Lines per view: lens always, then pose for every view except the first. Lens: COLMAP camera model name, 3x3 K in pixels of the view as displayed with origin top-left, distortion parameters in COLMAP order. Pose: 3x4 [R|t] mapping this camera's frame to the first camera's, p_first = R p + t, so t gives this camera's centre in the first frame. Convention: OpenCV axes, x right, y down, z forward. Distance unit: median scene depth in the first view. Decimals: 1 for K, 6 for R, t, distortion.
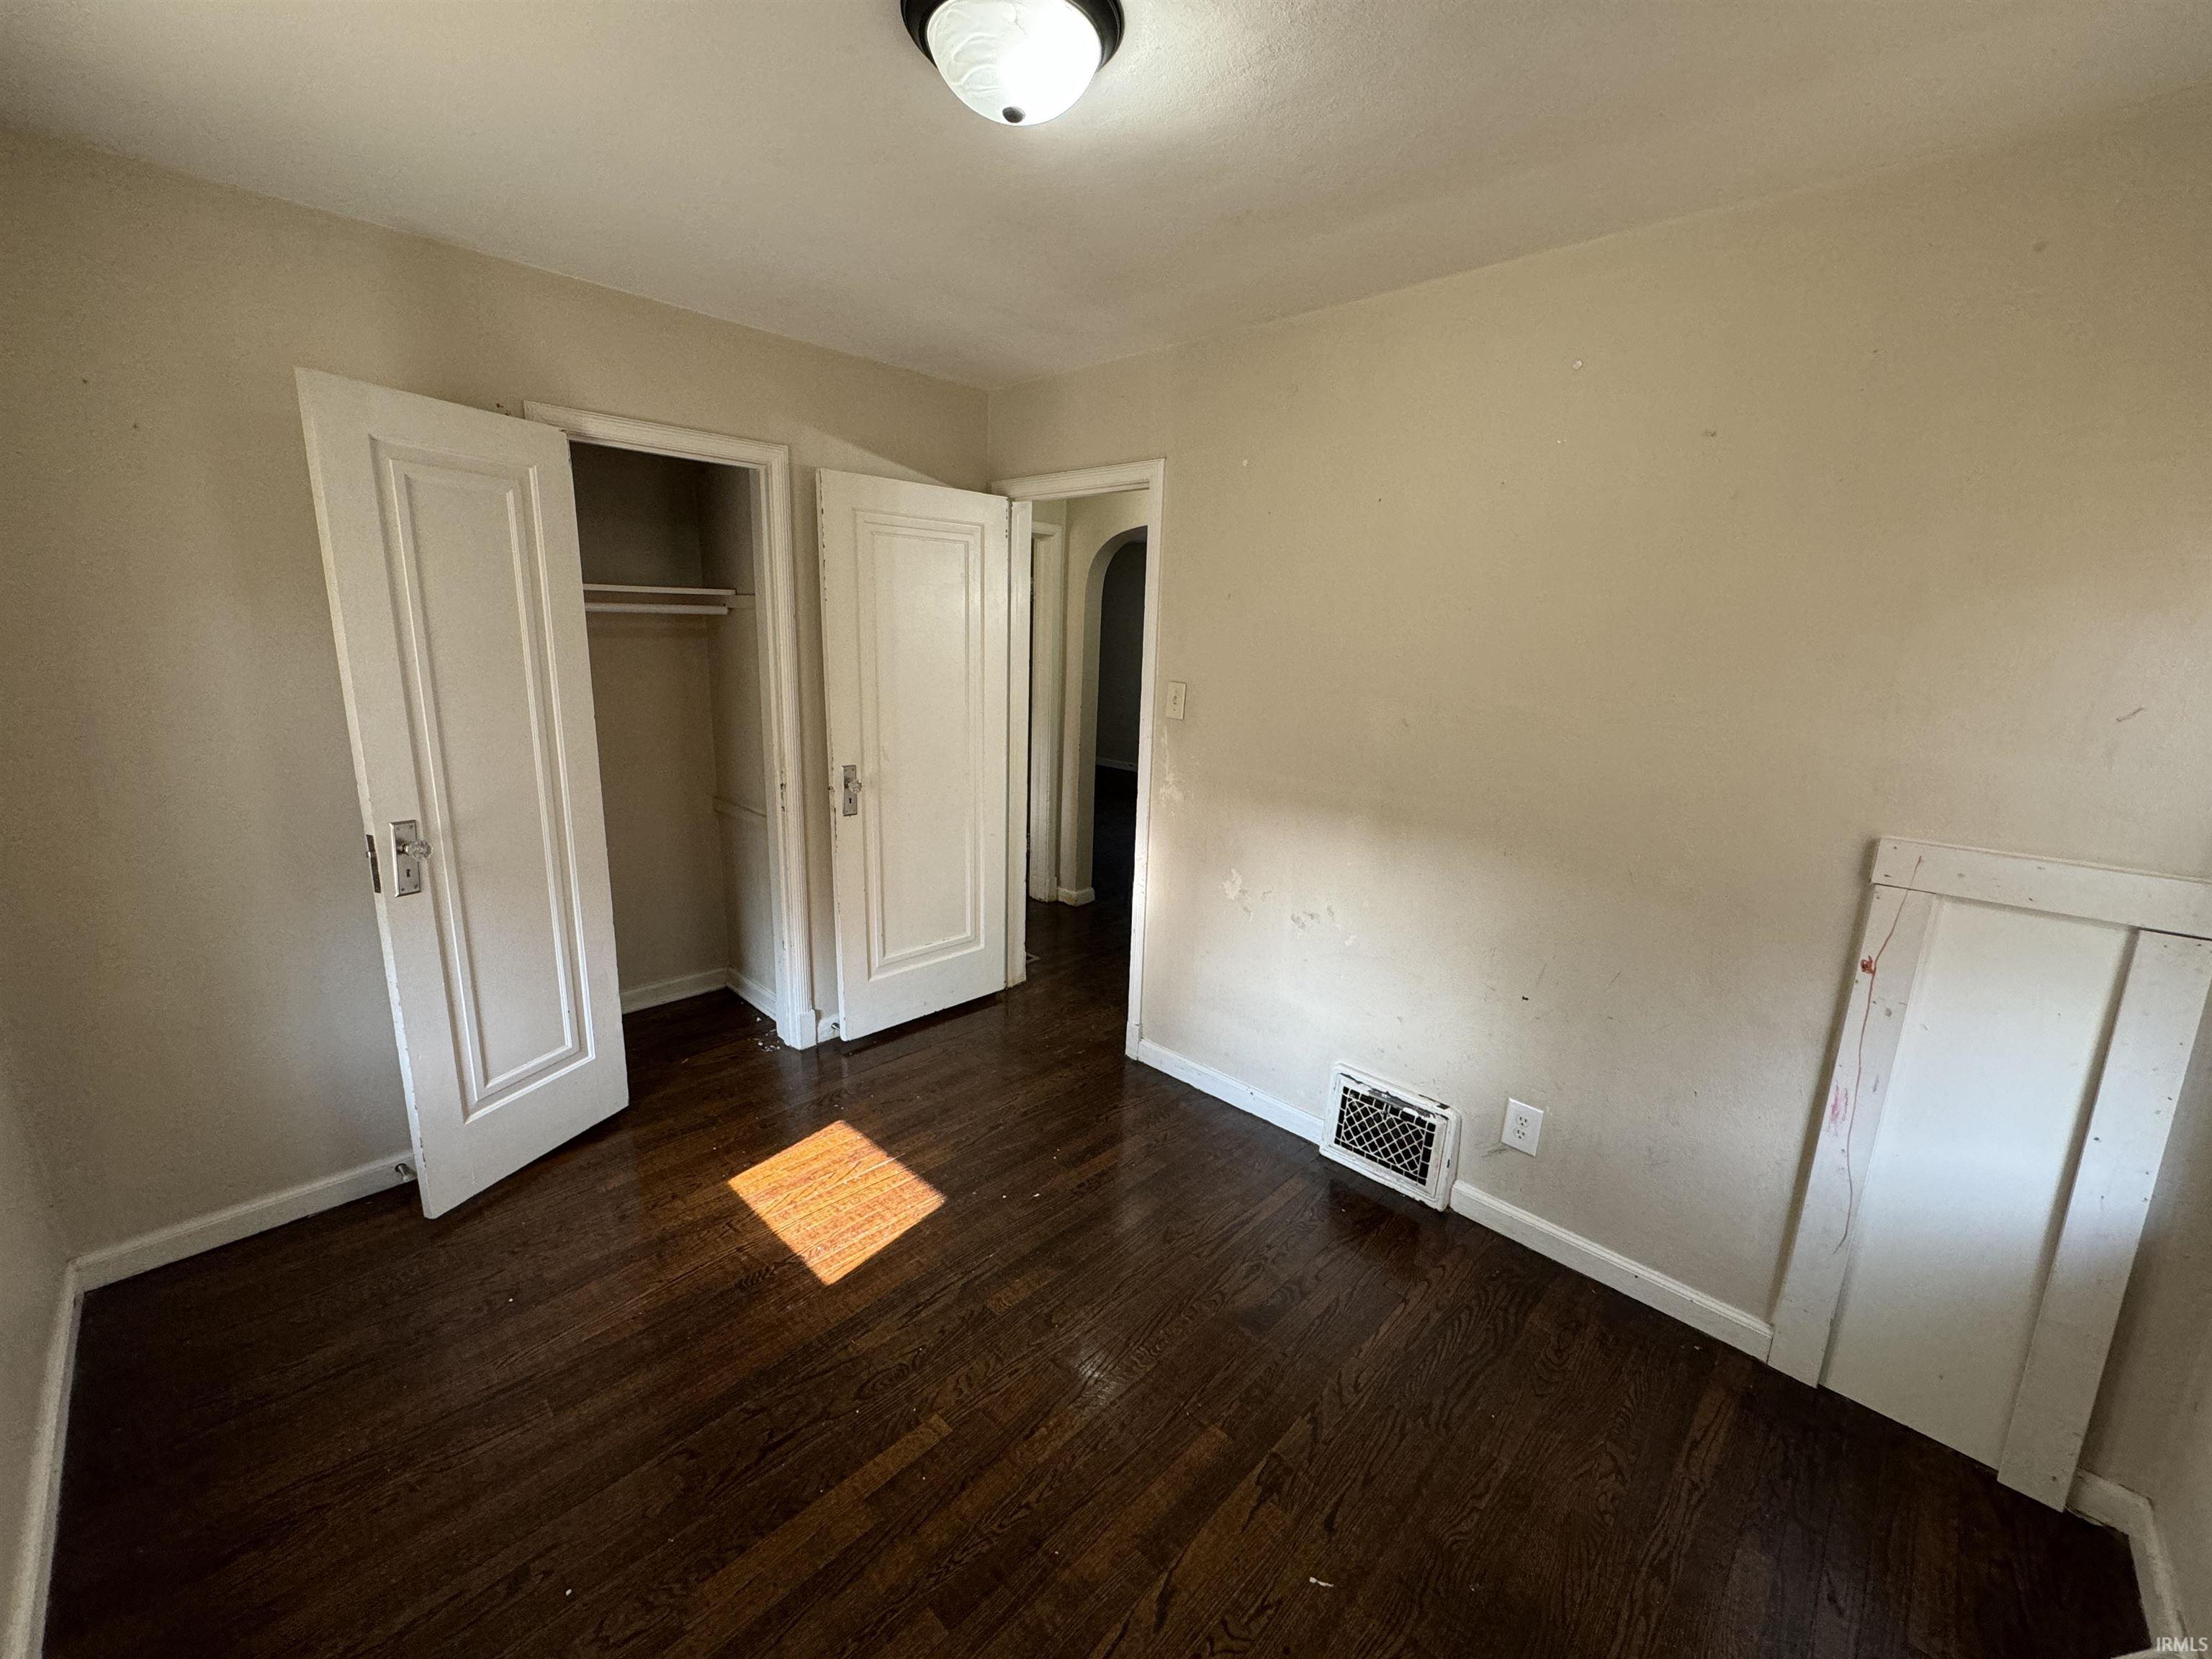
lens RADIAL K [[876.9, 0, 1105.1], [0, 876.9, 827.5], [0, 0, 1]] dist [-0.001336, 0.000024]
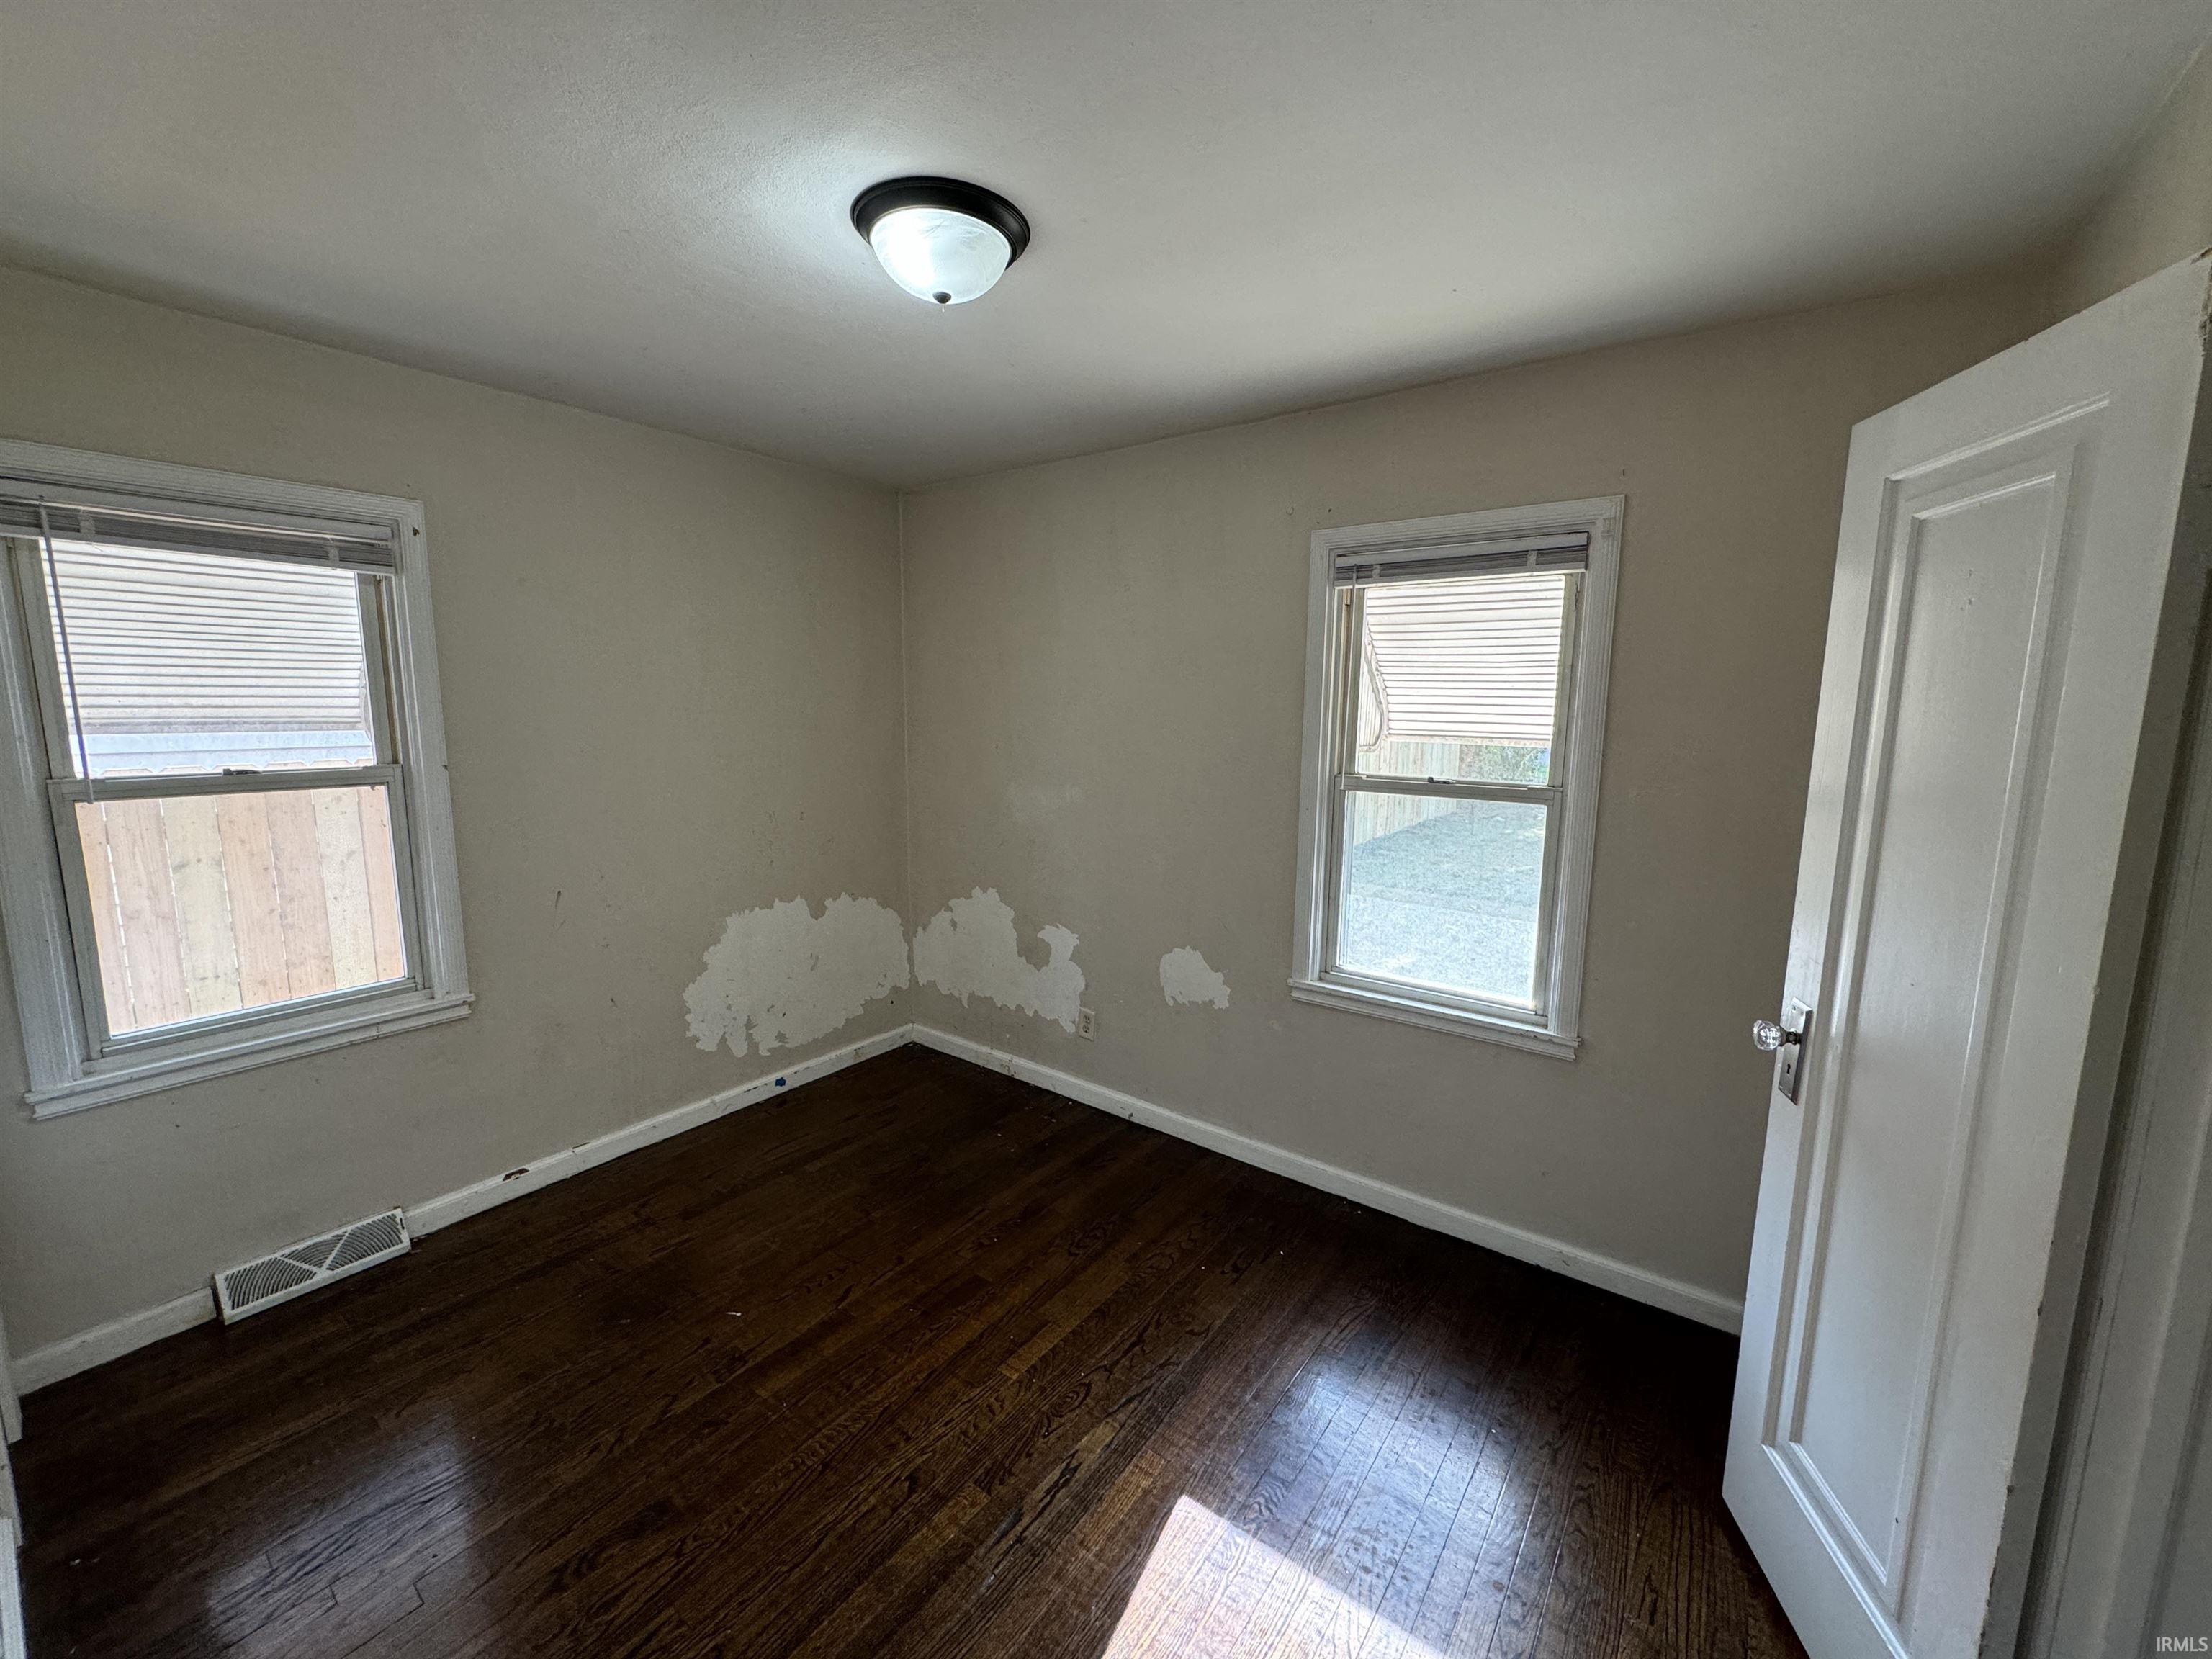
lens RADIAL K [[876.9, 0, 1105.1], [0, 876.9, 827.5], [0, 0, 1]] dist [-0.001336, 0.000024]
pose [[-0.990810, -0.025267, -0.132881, -0.131271], [-0.070719, 0.934200, 0.349669, -0.393830], [0.115302, 0.355853, -0.927402, 1.716427]]
